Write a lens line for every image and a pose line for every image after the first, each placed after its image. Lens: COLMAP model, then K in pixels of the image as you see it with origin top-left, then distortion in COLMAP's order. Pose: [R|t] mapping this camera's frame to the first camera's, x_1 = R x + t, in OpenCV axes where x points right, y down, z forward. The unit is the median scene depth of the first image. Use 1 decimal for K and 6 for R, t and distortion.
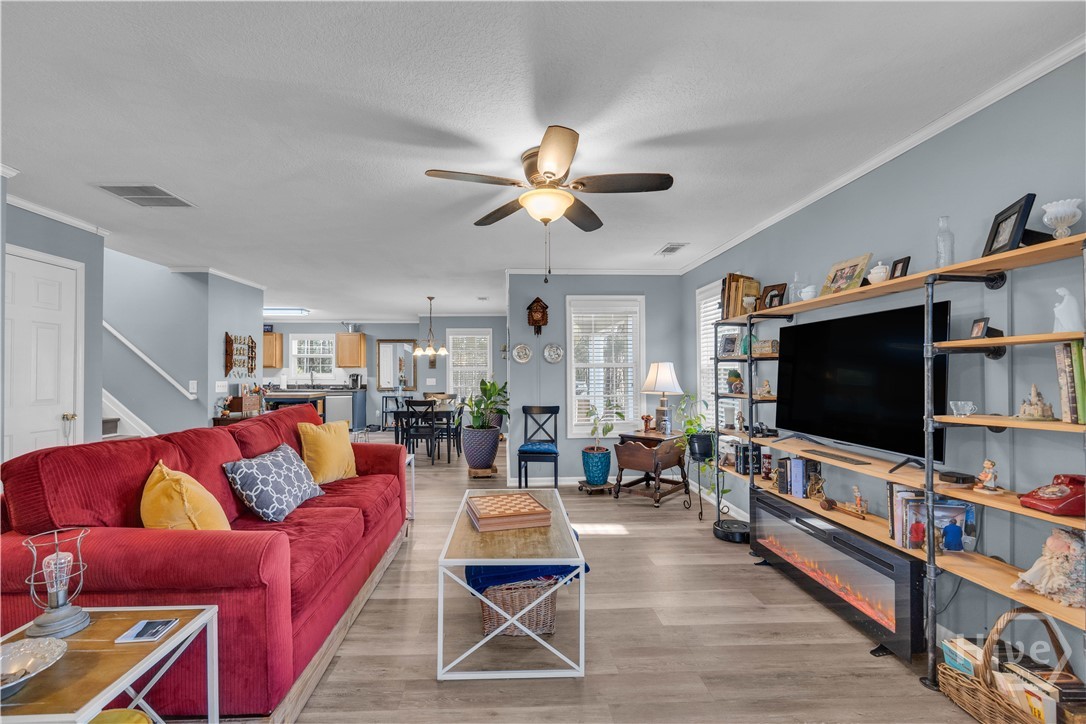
lens RADIAL K [[459.4, 0, 519.4], [0, 459.4, 371.6], [0, 0, 1]] dist [-0.011063, 0.000708]
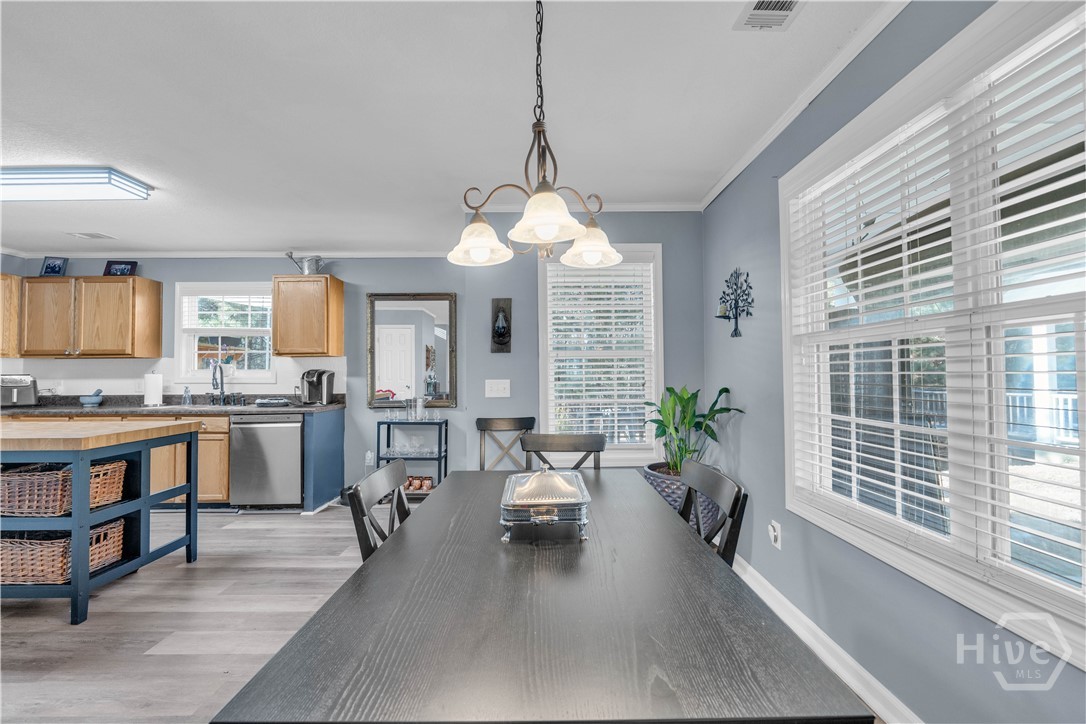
lens RADIAL K [[459.4, 0, 544.3], [0, 459.4, 363.6], [0, 0, 1]] dist [-0.011063, 0.000708]
pose [[0.999734, -0.006292, -0.022172, -0.130582], [0.005827, 0.999764, -0.020941, 0.009141], [0.022298, 0.020806, 0.999535, 0.564018]]
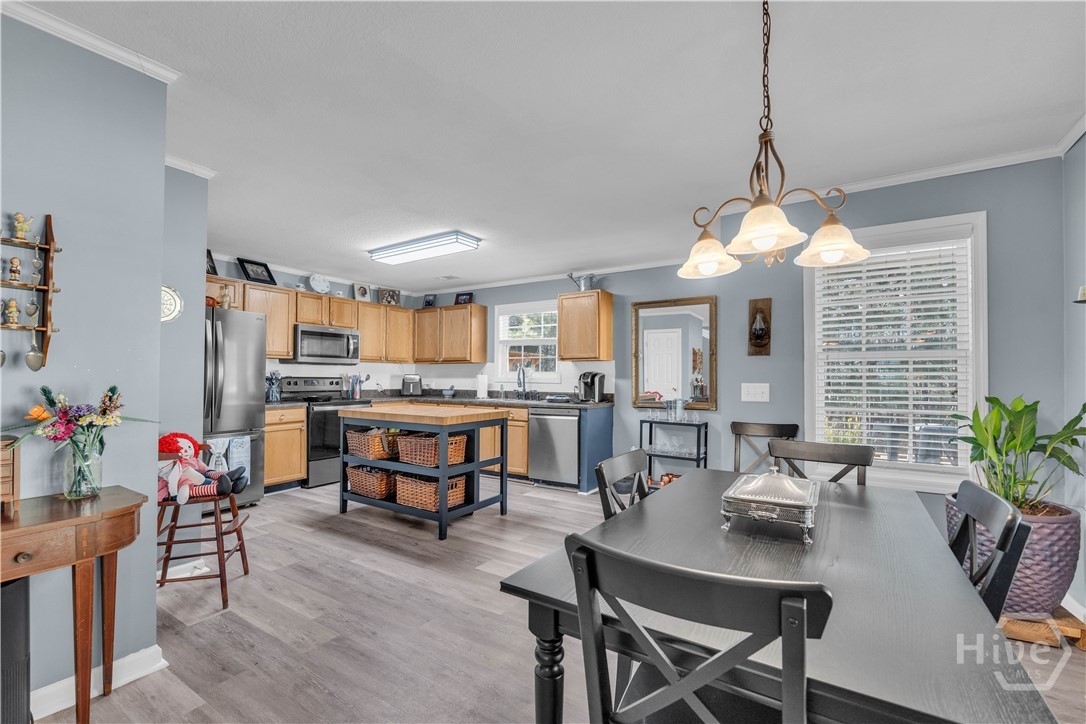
lens RADIAL K [[459.4, 0, 540.0], [0, 459.4, 371.3], [0, 0, 1]] dist [-0.011063, 0.000708]
pose [[0.820412, -0.002378, -0.571767, -0.112675], [-0.004410, 0.999935, -0.010487, 0.009226], [0.571755, 0.011125, 0.820349, 0.546613]]
